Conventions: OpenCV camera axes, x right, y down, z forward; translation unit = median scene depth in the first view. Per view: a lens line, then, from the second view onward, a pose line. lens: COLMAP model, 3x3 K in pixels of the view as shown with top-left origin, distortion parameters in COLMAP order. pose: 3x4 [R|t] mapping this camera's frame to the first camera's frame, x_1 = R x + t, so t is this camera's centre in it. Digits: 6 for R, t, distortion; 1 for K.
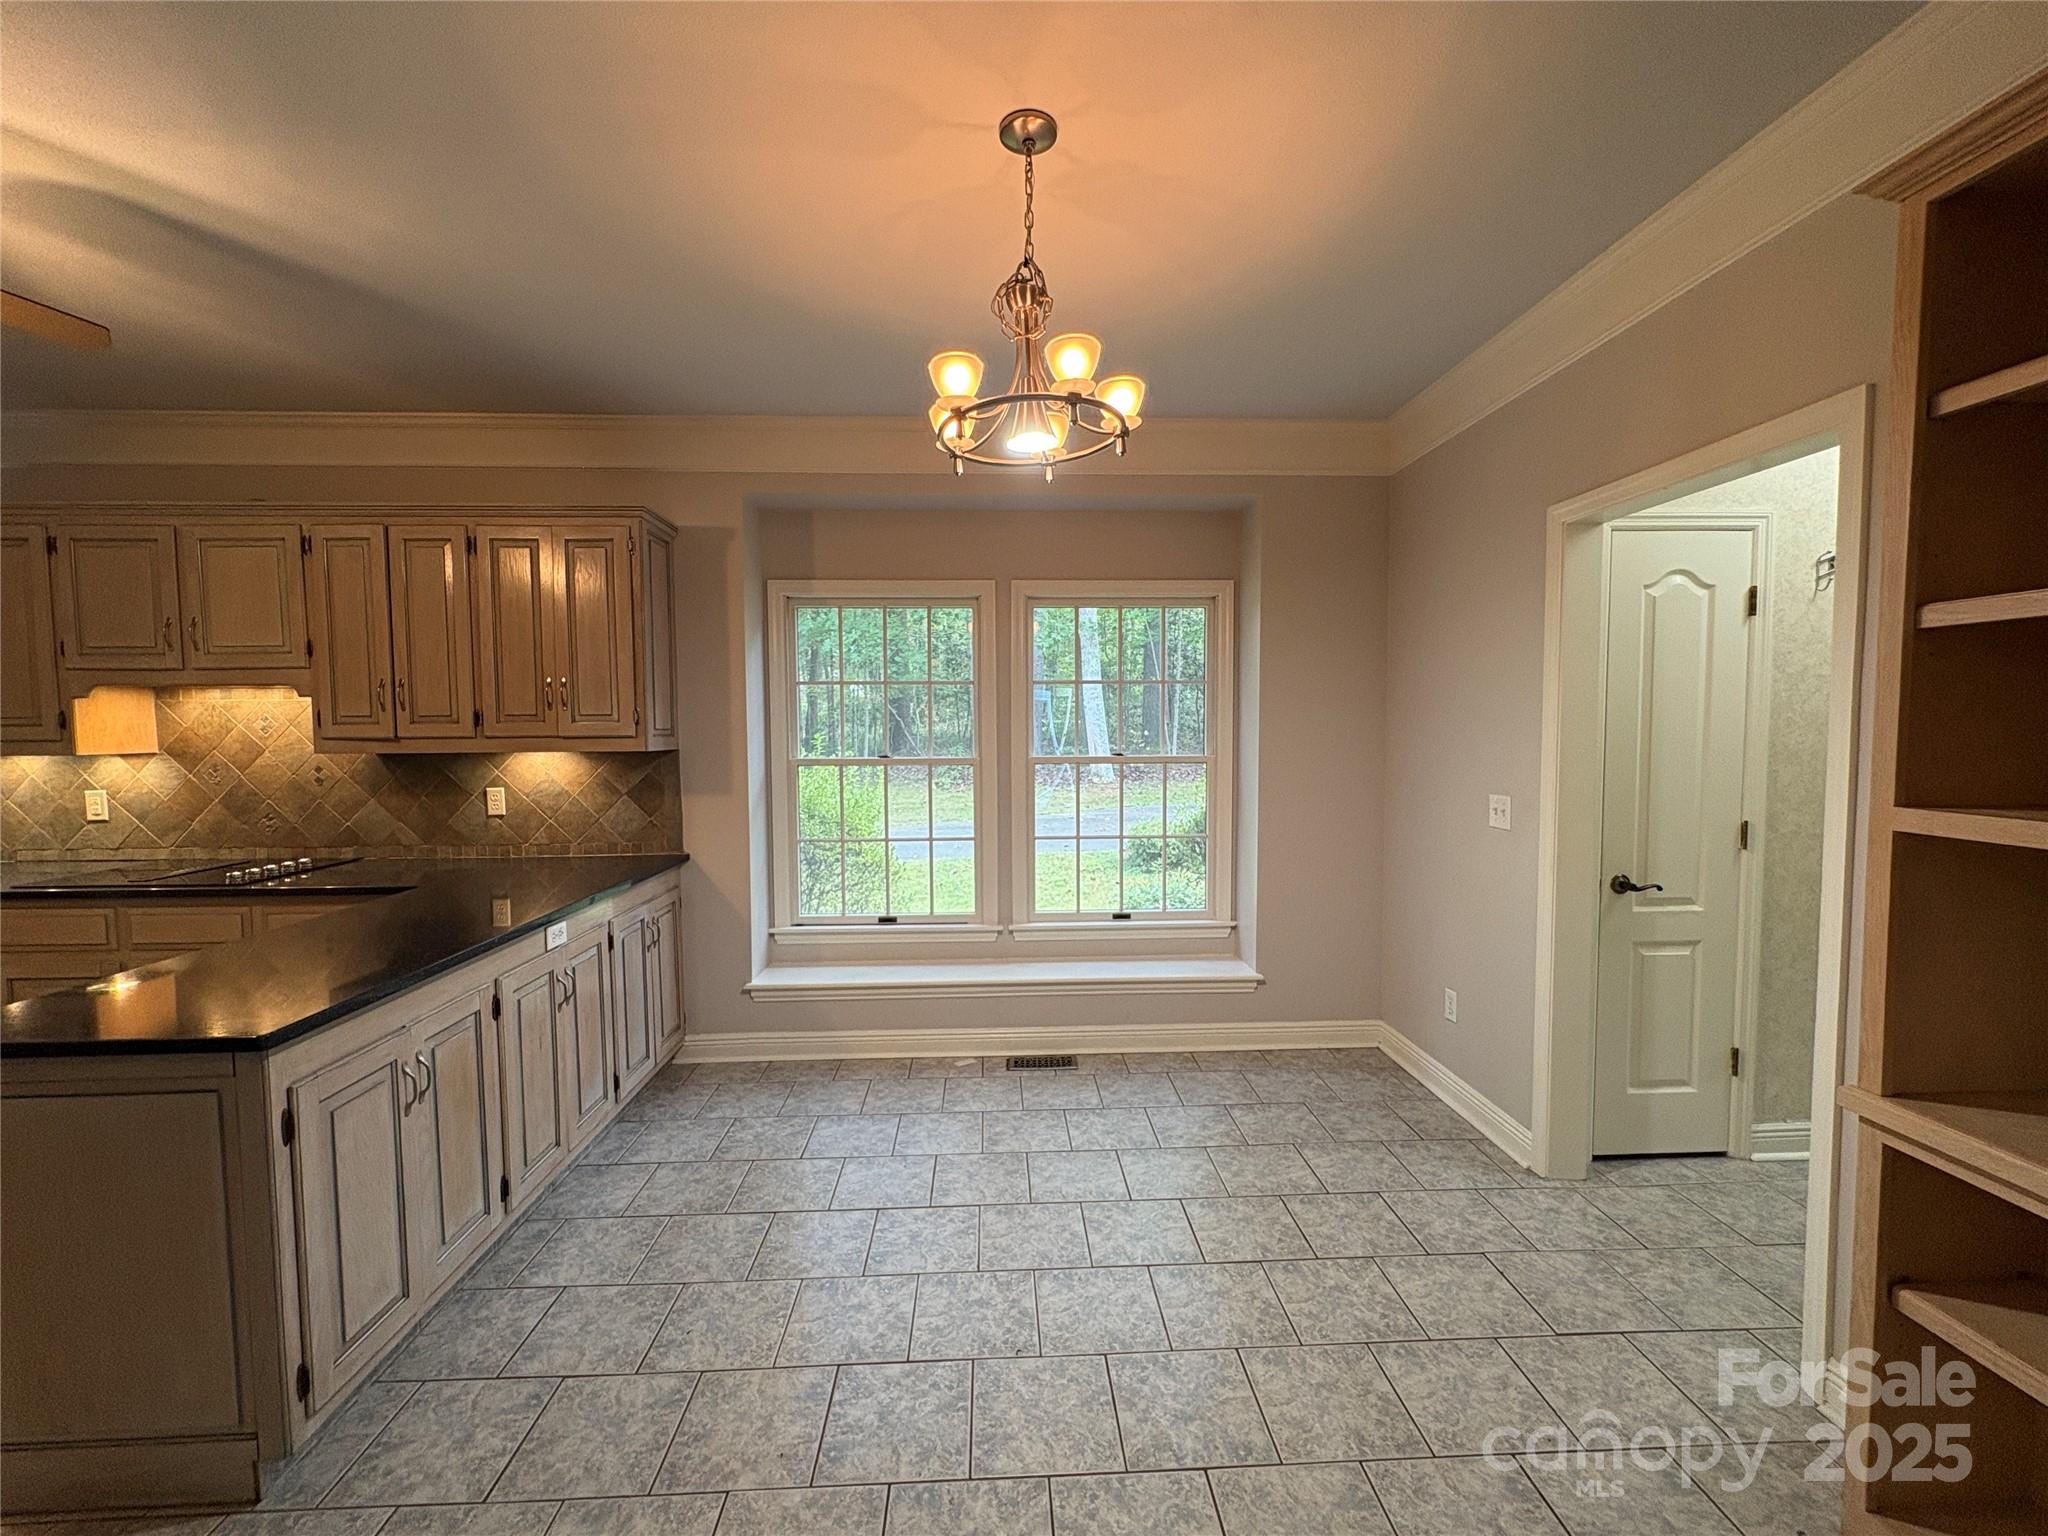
lens RADIAL K [[833.7, 0, 1020.6], [0, 833.7, 770.2], [0, 0, 1]] dist [-0.001405, 0.000144]
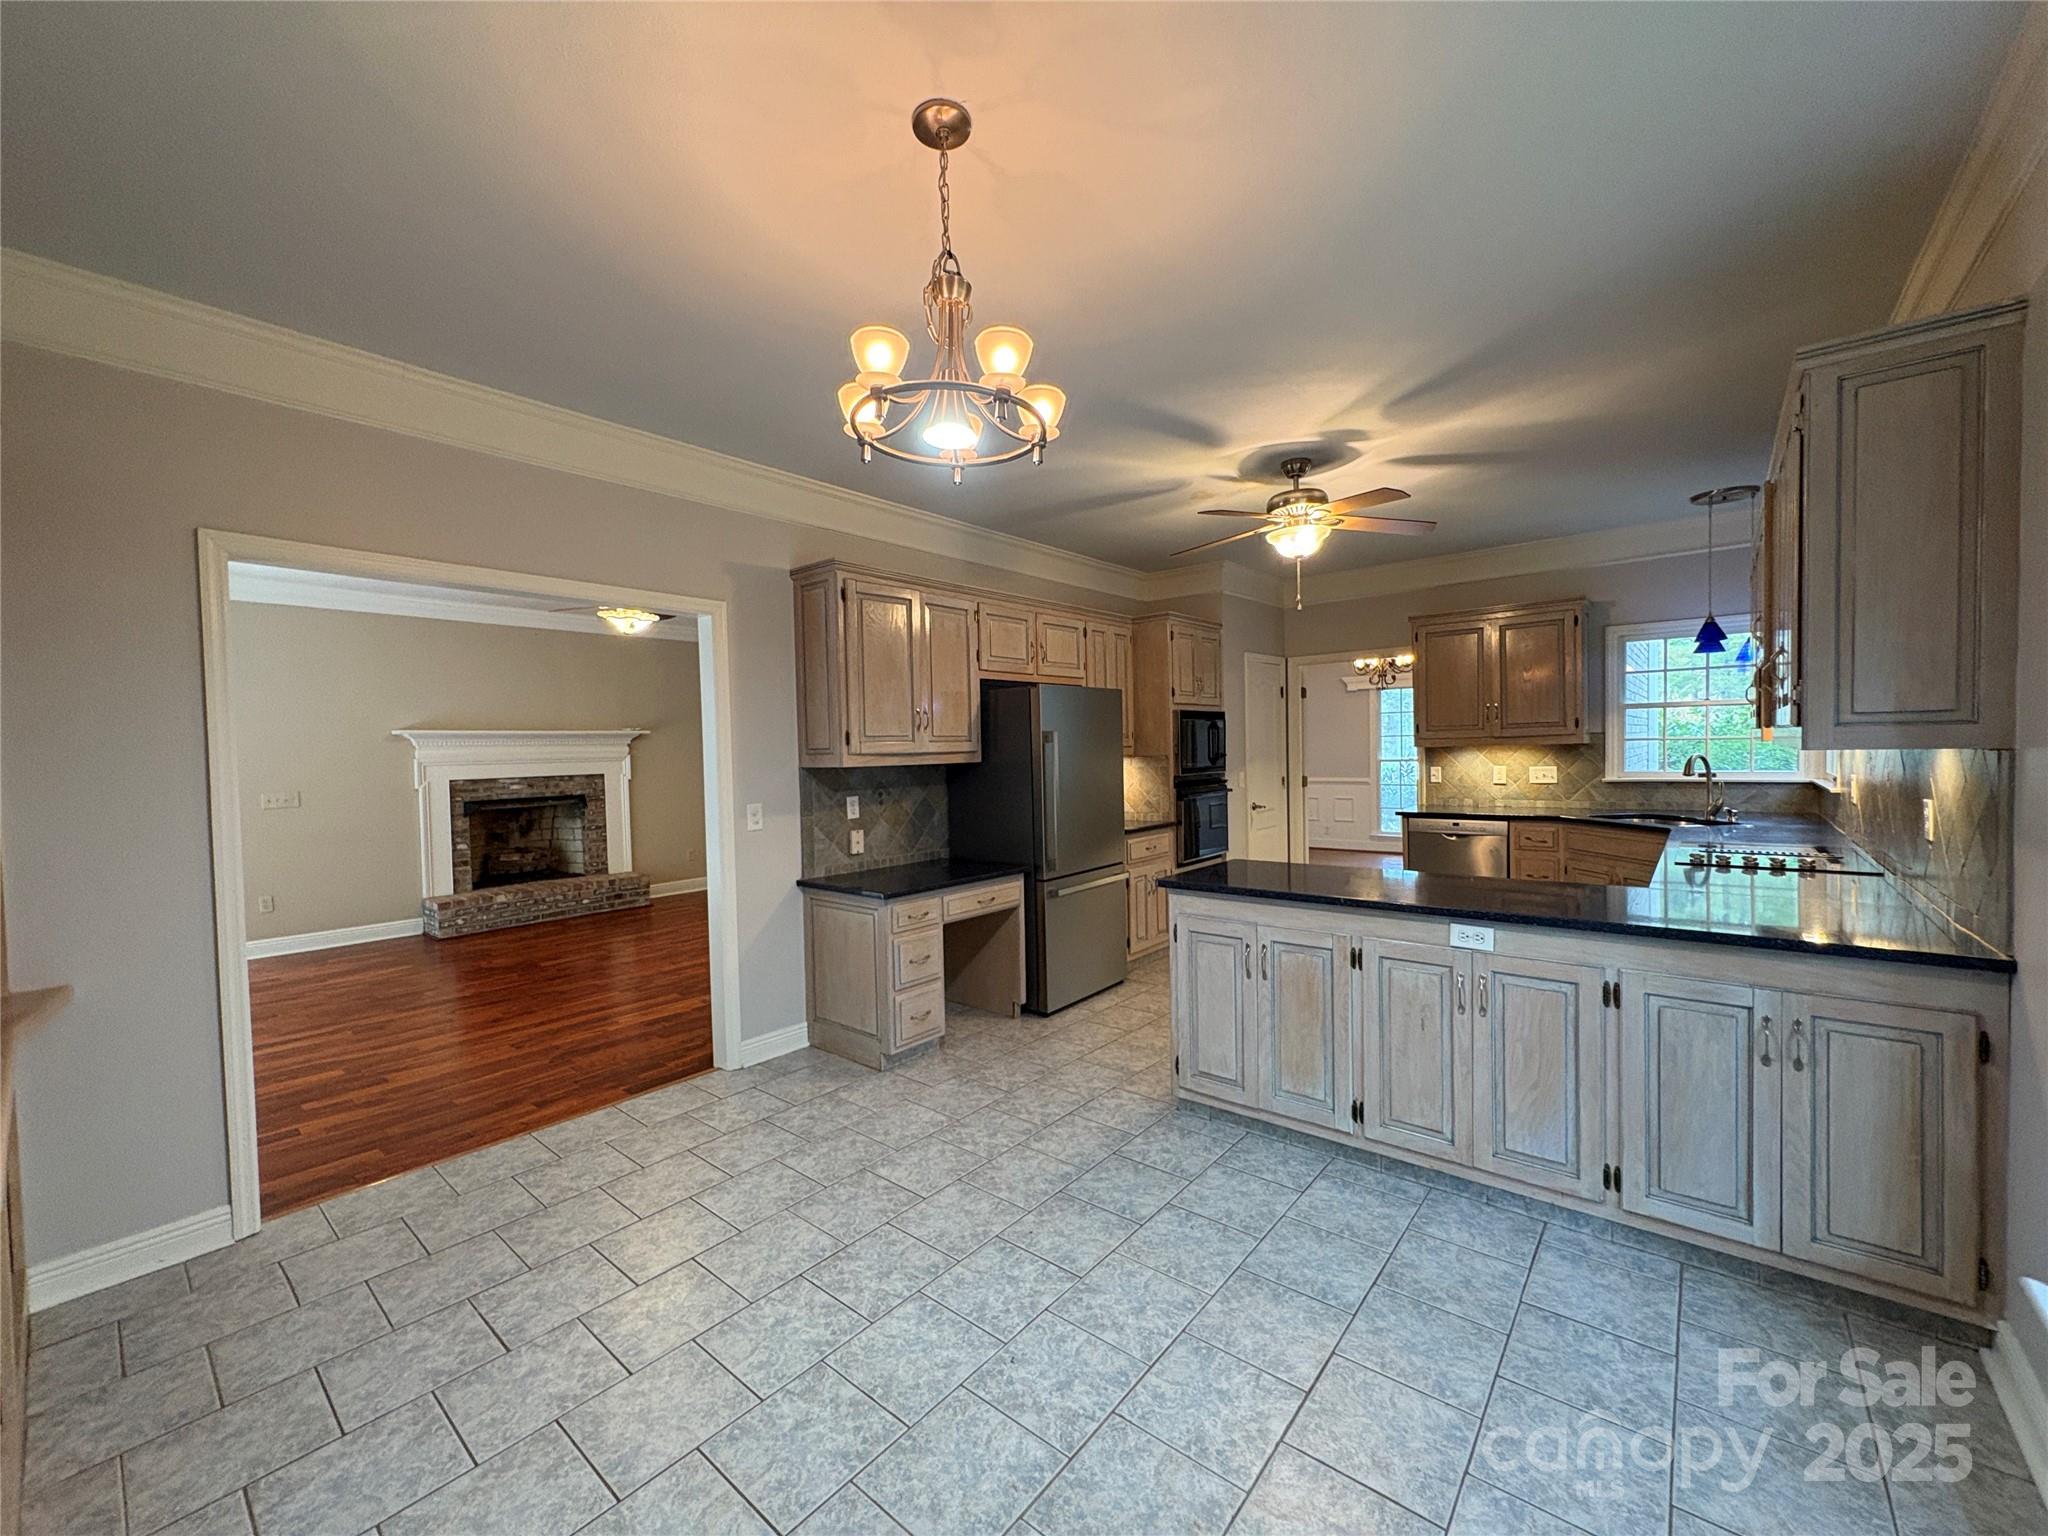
lens RADIAL K [[813.5, 0, 1024.0], [0, 813.5, 768.0], [0, 0, 1]] dist [-0.001332, 0.000437]
pose [[-0.669870, 0.041242, -0.741332, 0.383387], [-0.012263, 0.997705, 0.066586, -0.043108], [0.742377, 0.053695, -0.667827, 0.978706]]
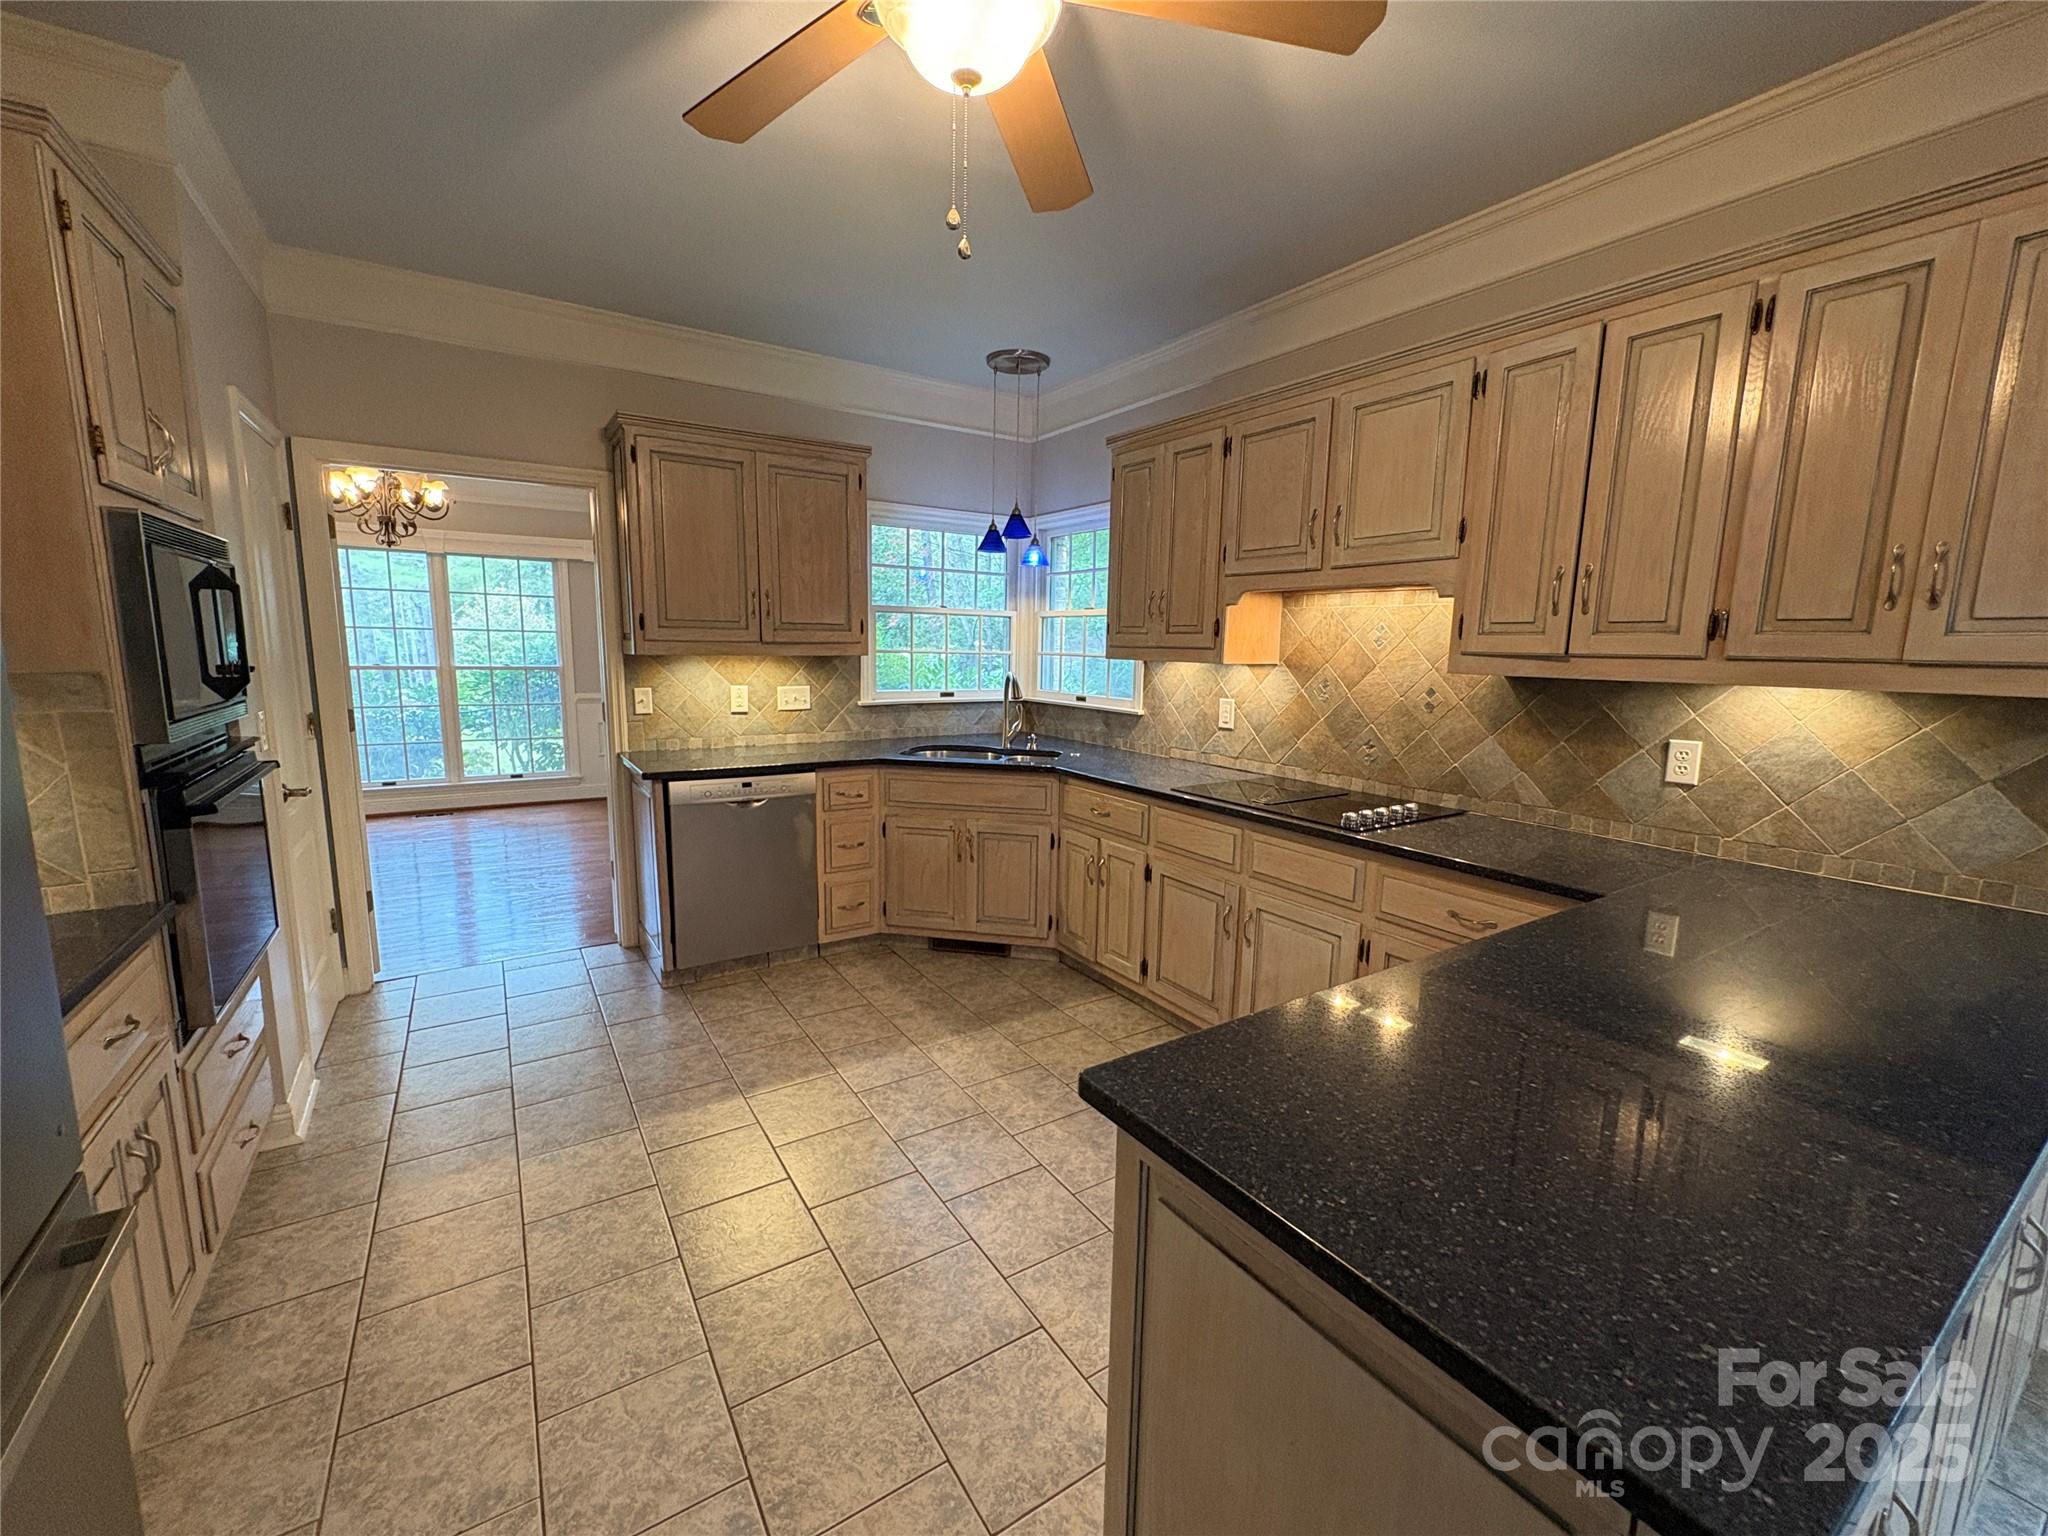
lens RADIAL K [[833.7, 0, 1020.6], [0, 833.7, 770.2], [0, 0, 1]] dist [-0.001405, 0.000144]
pose [[0.511201, 0.144843, -0.847168, -0.389633], [-0.068449, 0.989427, 0.127862, -0.002630], [0.856731, -0.007376, 0.515710, 0.273798]]
